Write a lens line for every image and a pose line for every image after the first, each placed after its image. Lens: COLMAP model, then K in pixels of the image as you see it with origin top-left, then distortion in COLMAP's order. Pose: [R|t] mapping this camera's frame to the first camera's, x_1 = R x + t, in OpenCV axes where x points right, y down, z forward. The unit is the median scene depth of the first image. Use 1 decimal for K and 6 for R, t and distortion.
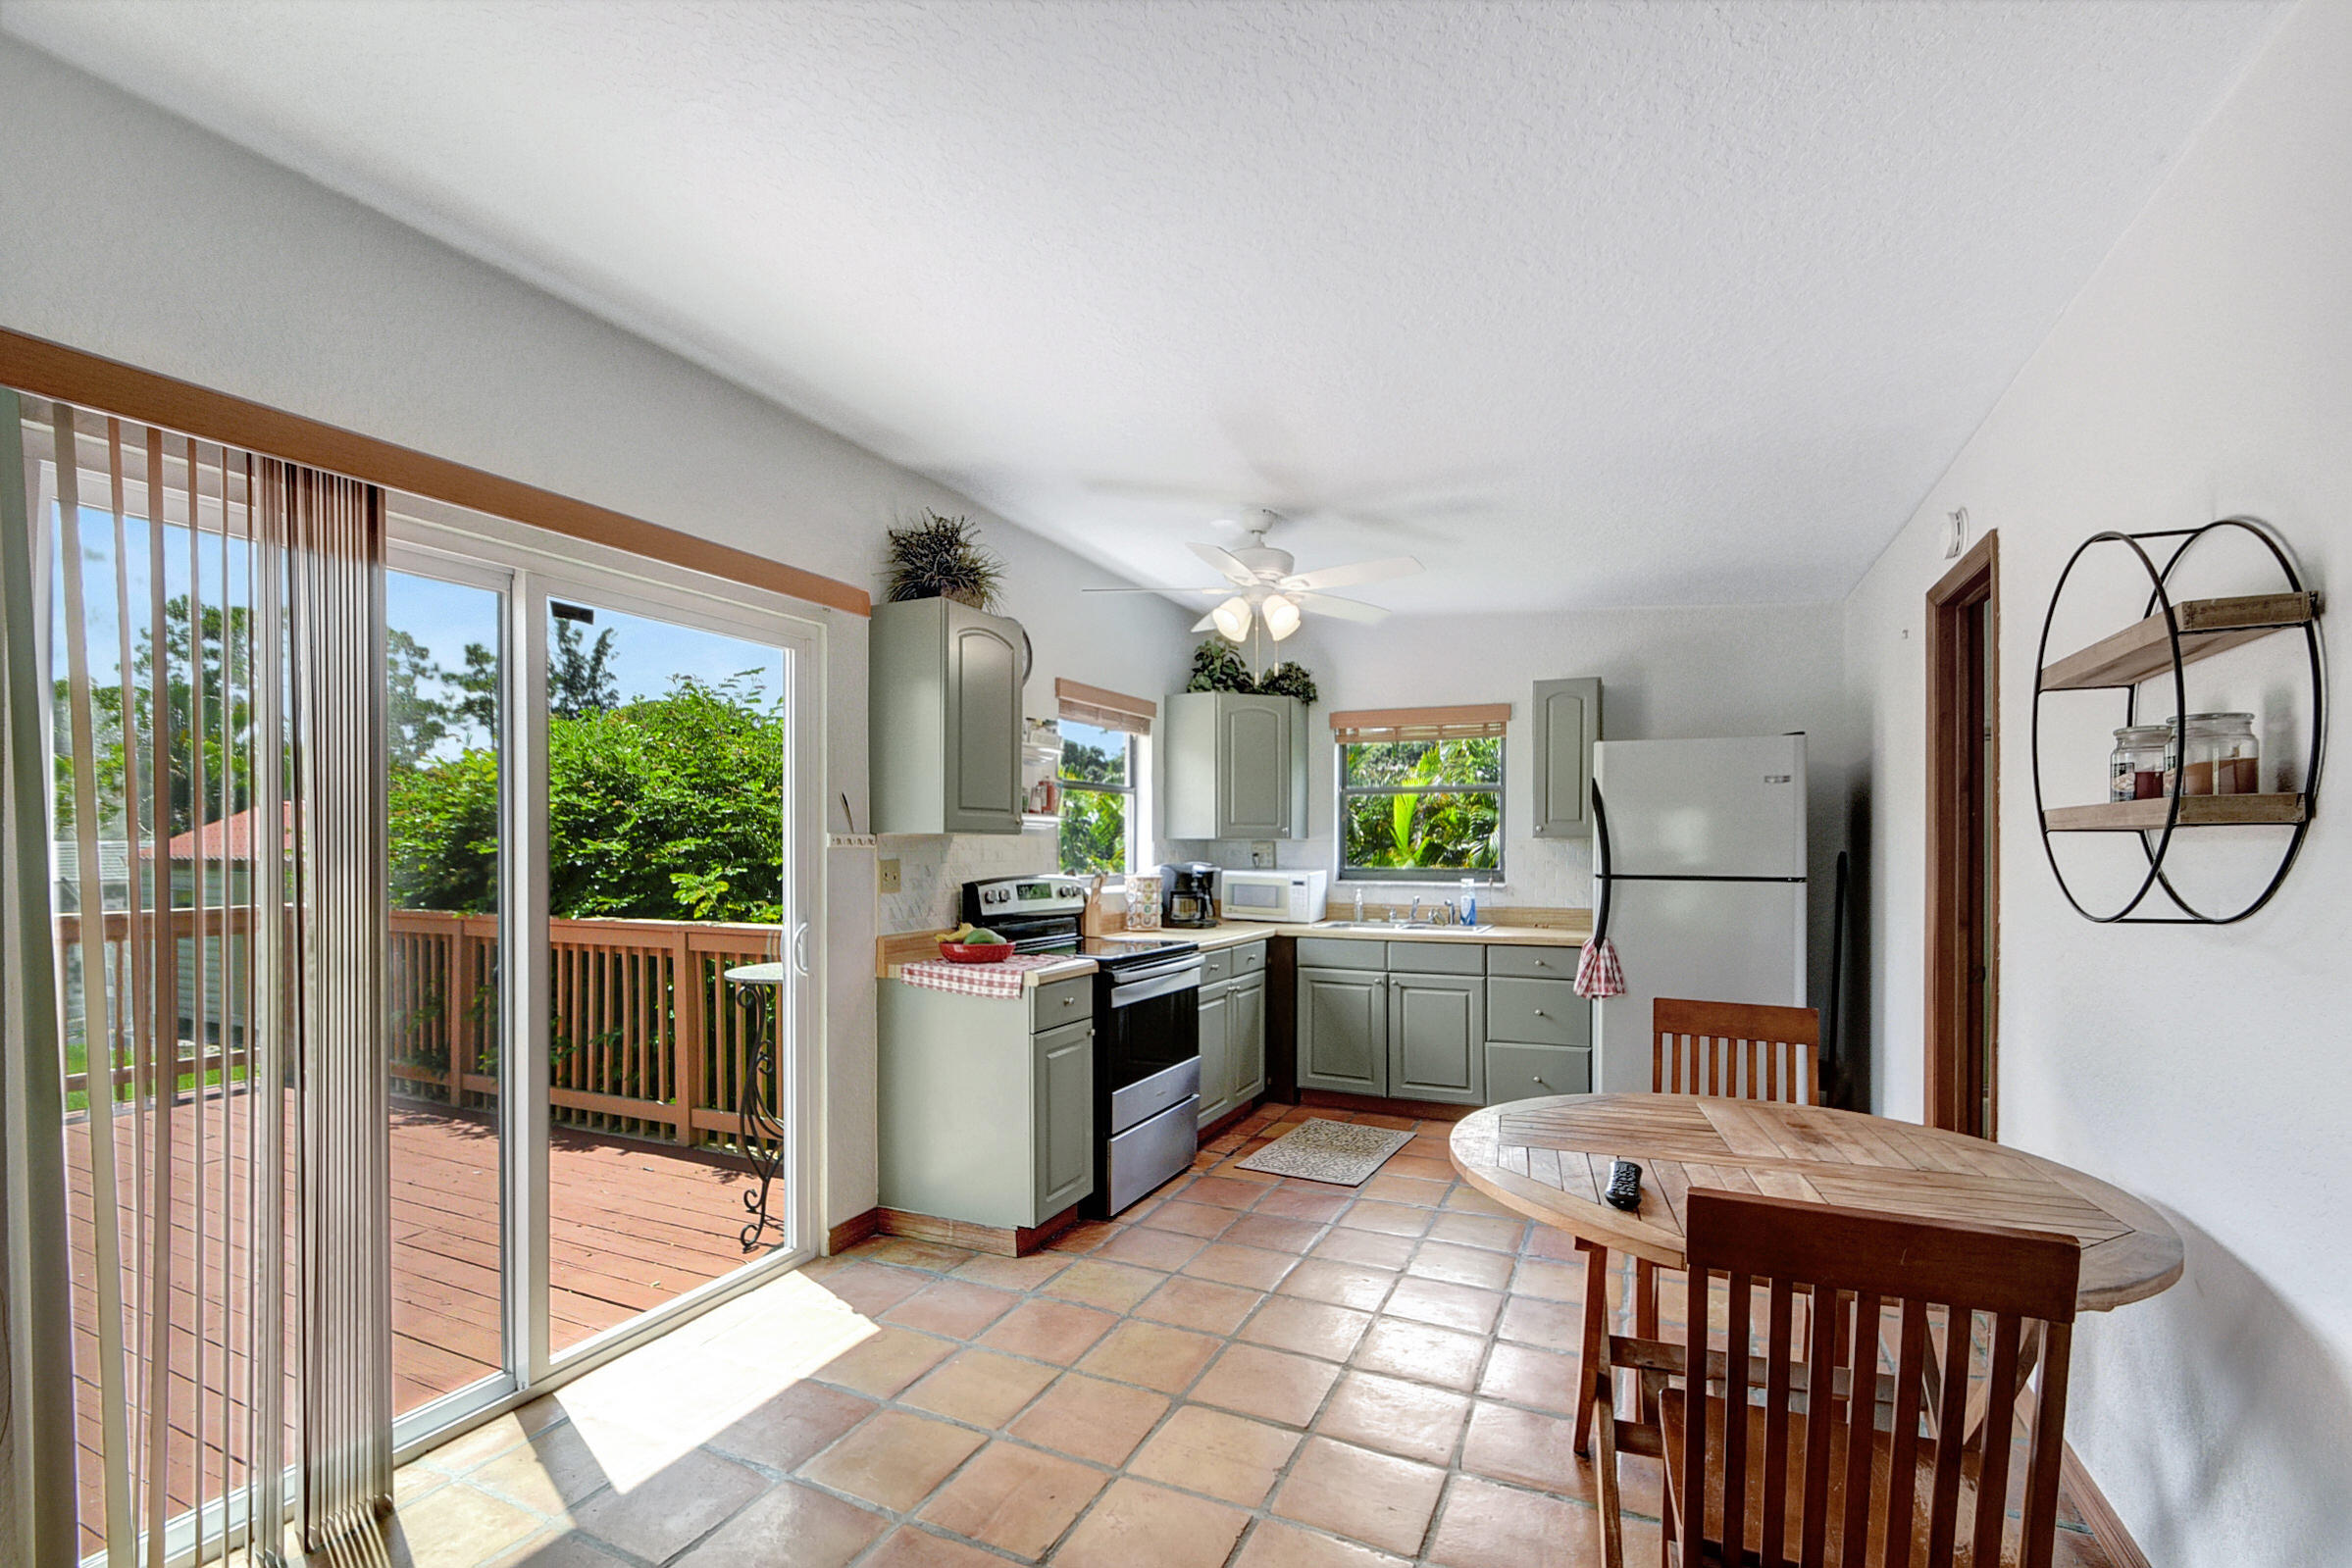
lens RADIAL K [[1024.8, 0, 1171.9], [0, 1024.8, 848.5], [0, 0, 1]] dist [0.009599, -0.000015]
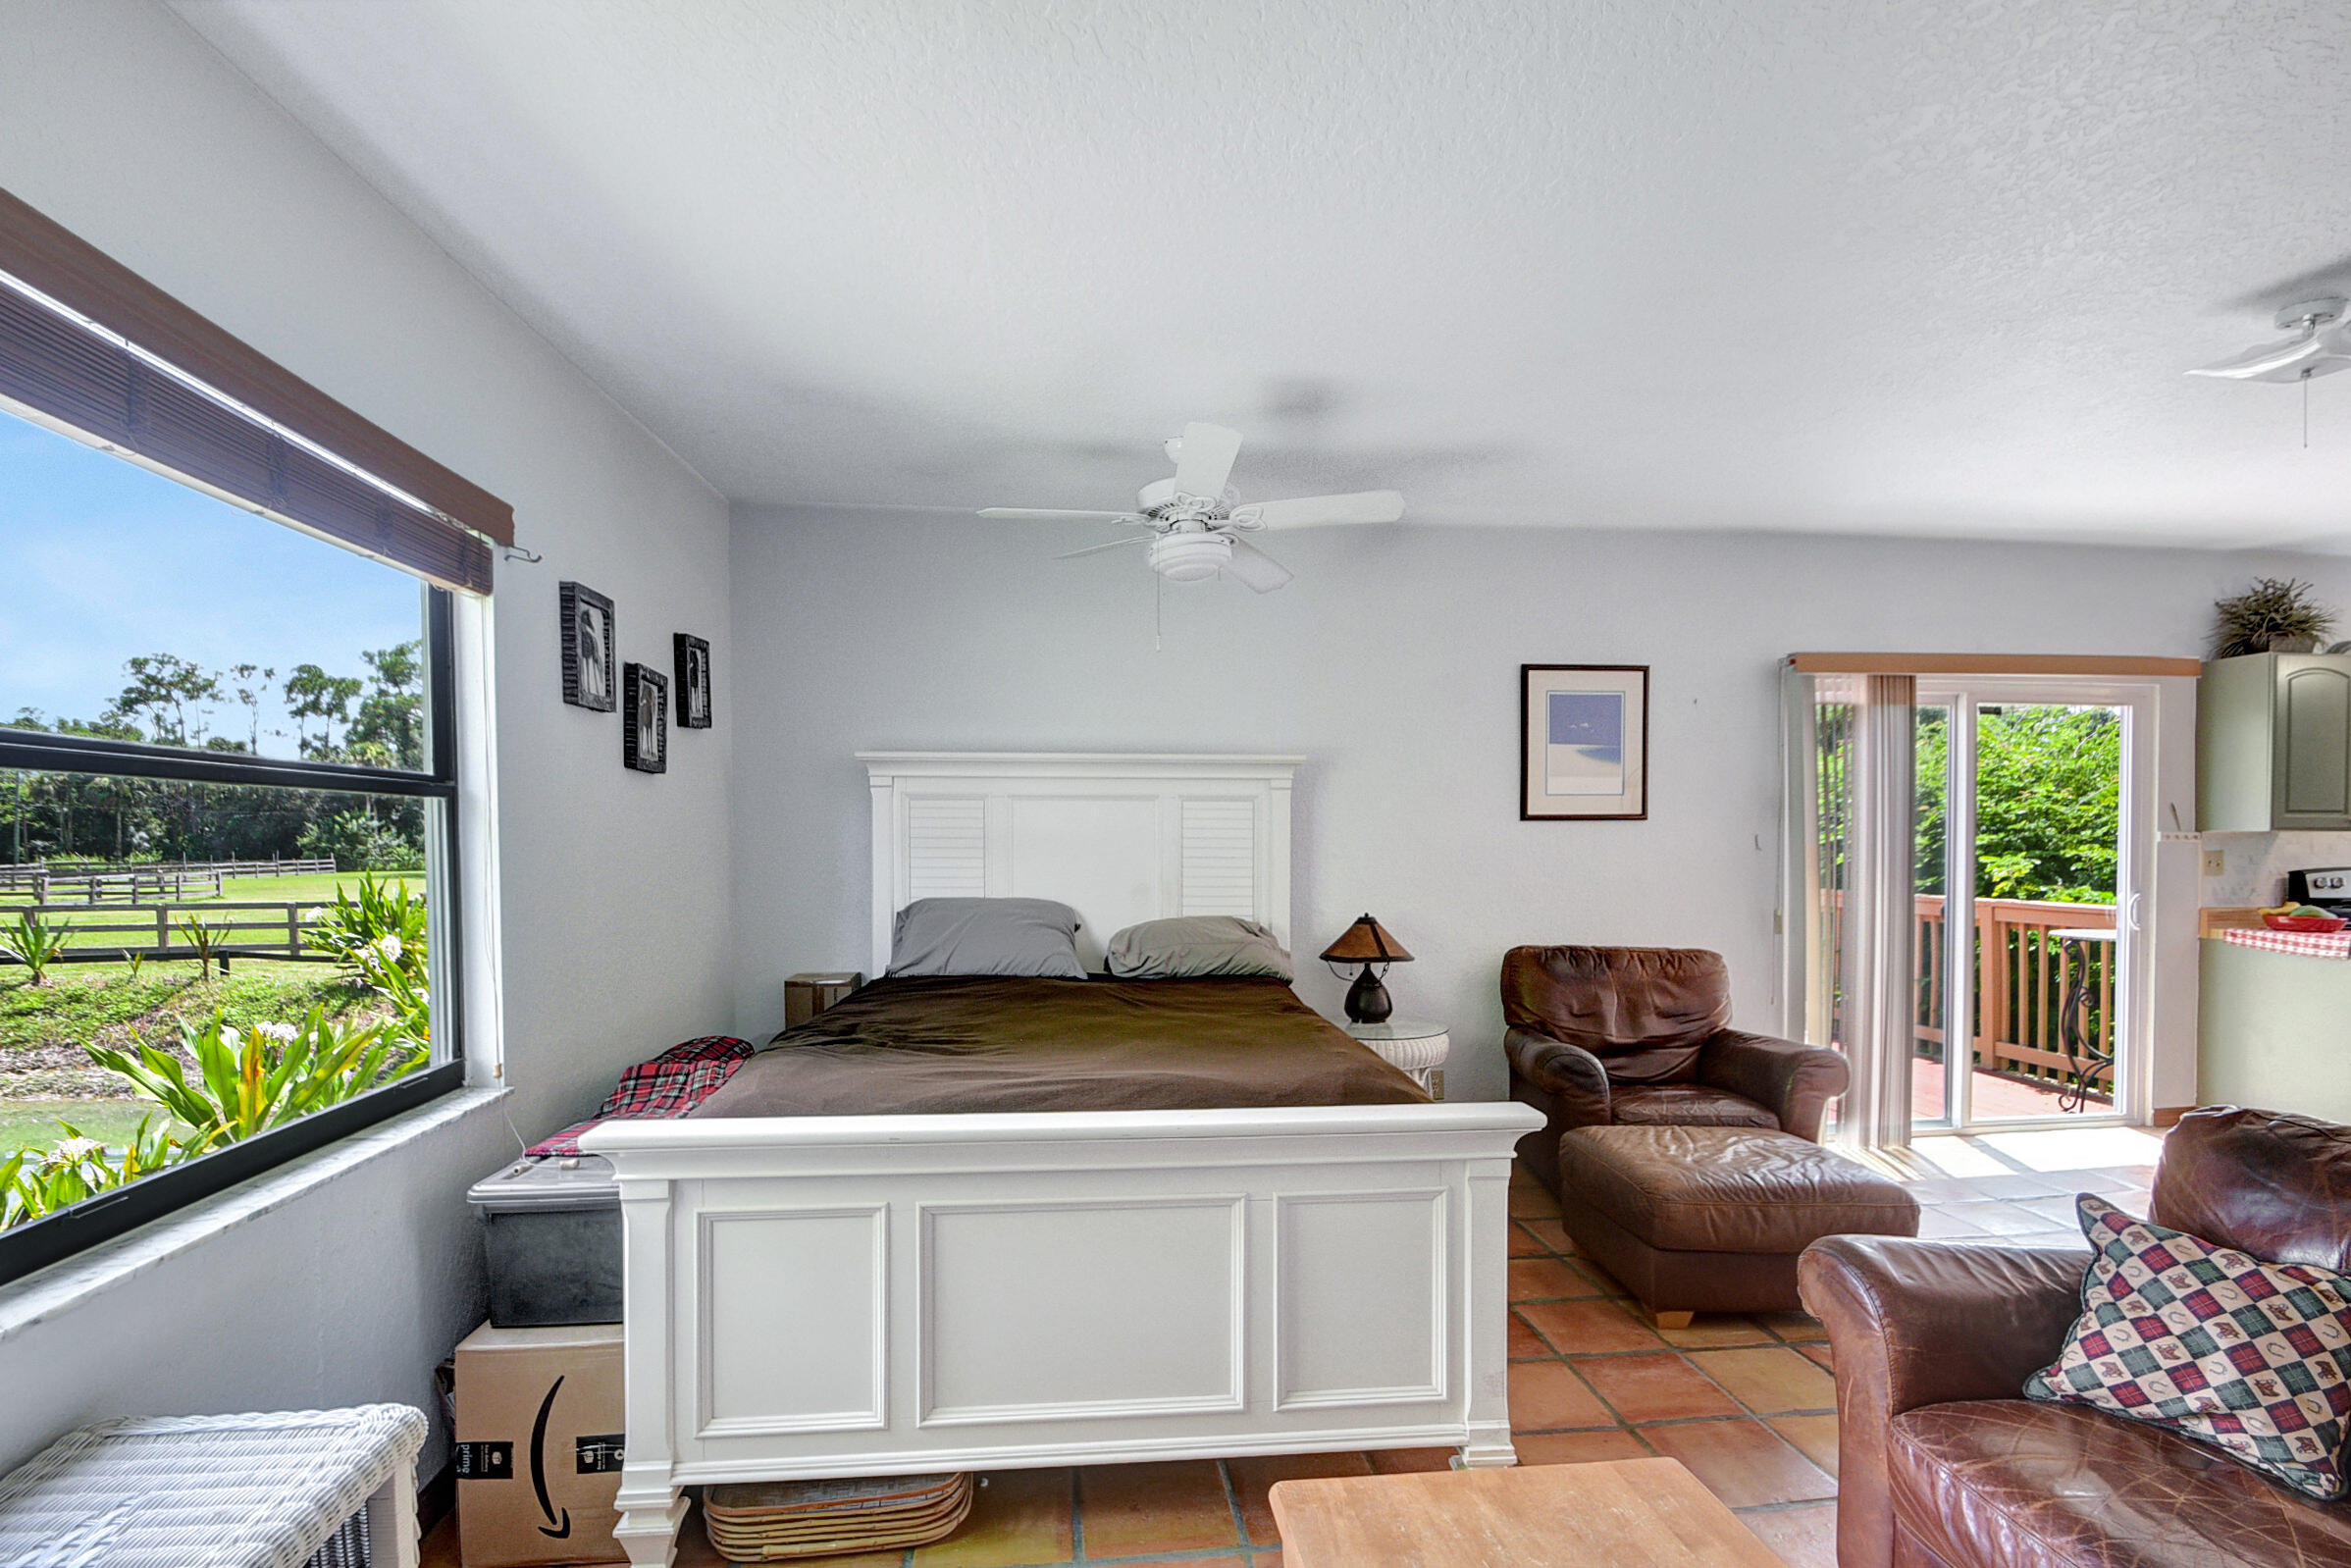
lens RADIAL K [[1047.0, 0, 1165.2], [0, 1047.0, 853.6], [0, 0, 1]] dist [-0.000459, -0.007542]
pose [[0.515181, 0.013844, -0.856970, 0.173022], [-0.005271, 0.999902, 0.012984, 0.004032], [0.857065, -0.002172, 0.515203, -0.830410]]
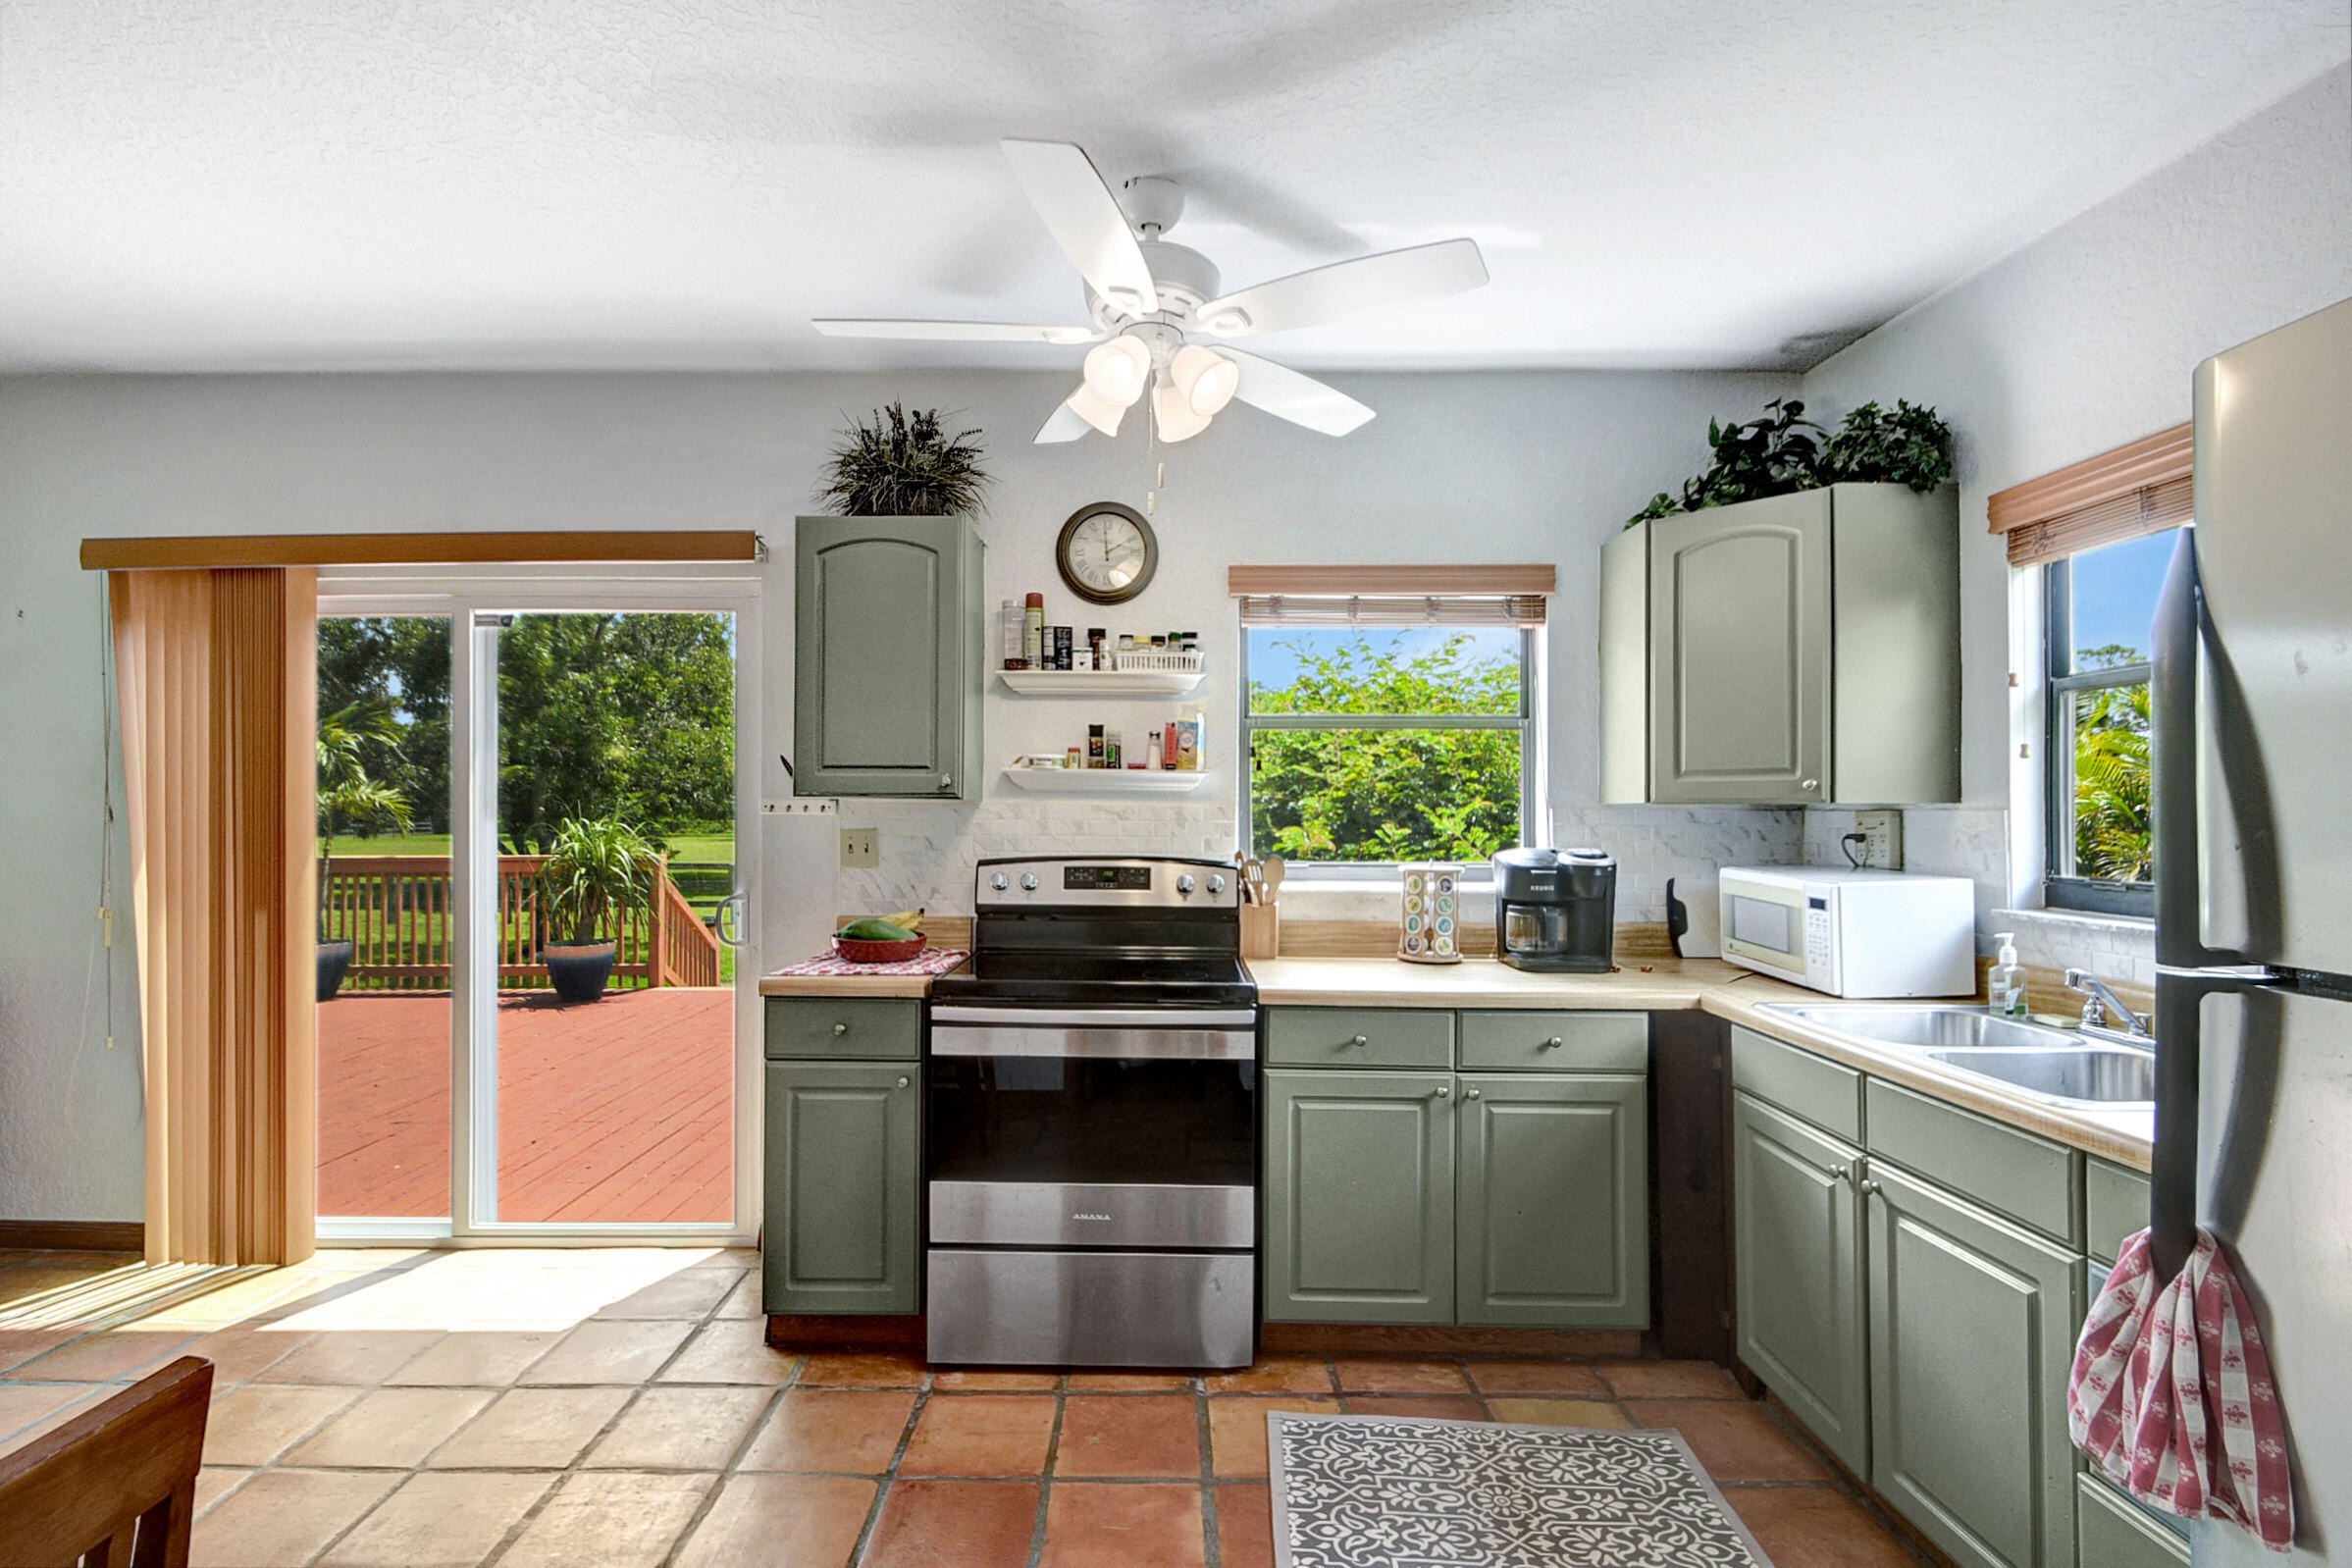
lens RADIAL K [[1053.0, 0, 1156.5], [0, 1053.0, 824.0], [0, 0, 1]] dist [0.001583, -0.000269]
pose [[0.428094, 0.010800, -0.903670, 0.630368], [-0.007572, 0.999936, 0.008364, -0.003321], [0.903703, 0.003262, 0.428148, 0.839824]]
